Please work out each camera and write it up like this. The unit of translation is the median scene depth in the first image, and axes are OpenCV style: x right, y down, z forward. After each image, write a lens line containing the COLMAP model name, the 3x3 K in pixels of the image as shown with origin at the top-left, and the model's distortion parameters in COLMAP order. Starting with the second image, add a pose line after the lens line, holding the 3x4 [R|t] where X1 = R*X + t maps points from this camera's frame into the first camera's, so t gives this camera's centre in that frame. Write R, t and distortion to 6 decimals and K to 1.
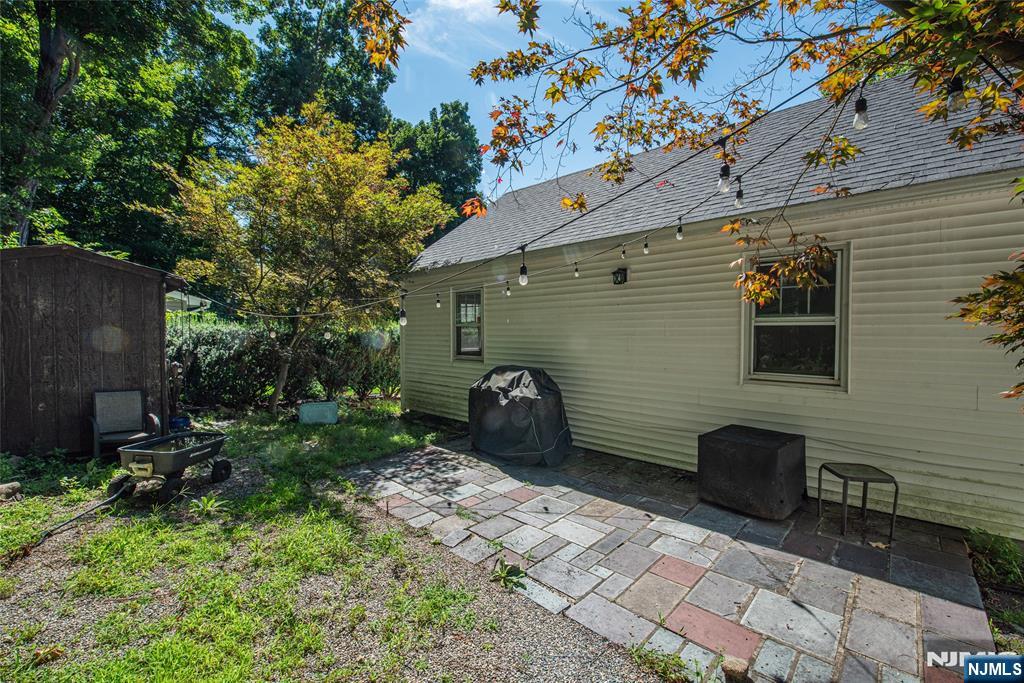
lens RADIAL K [[417.1, 0, 512.0], [0, 417.1, 341.5], [0, 0, 1]] dist [-0.001793, -0.000310]
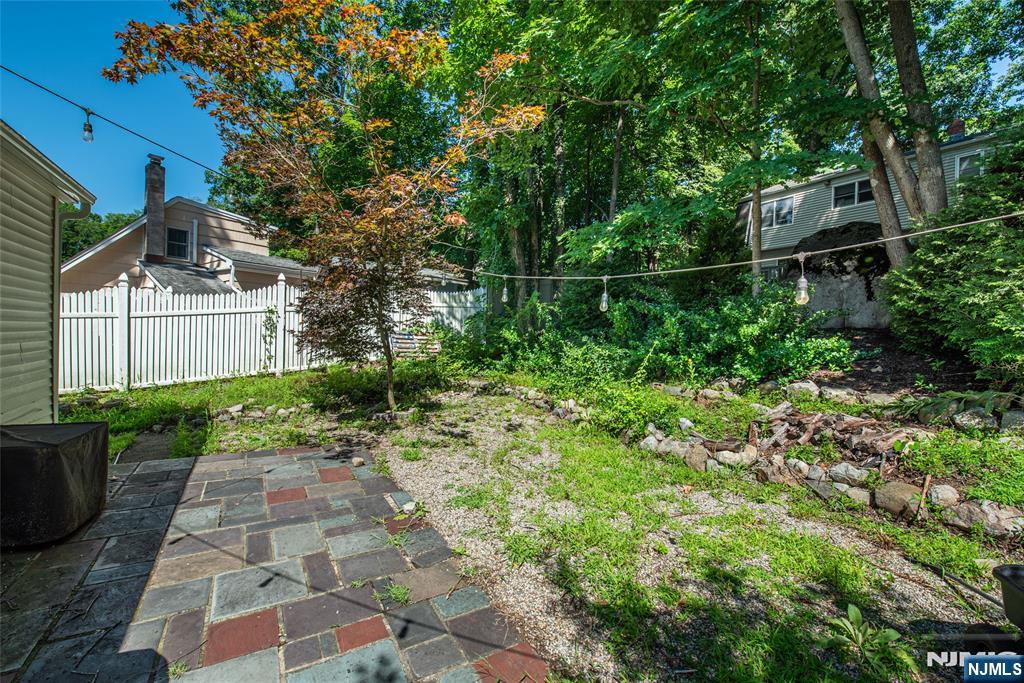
lens RADIAL K [[417.1, 0, 512.0], [0, 417.1, 341.5], [0, 0, 1]] dist [-0.001793, -0.000310]
pose [[-0.970268, -0.030695, 0.240078, -0.405899], [-0.022201, 0.999031, 0.038006, 0.022293], [-0.241012, 0.031546, -0.970009, 1.519775]]
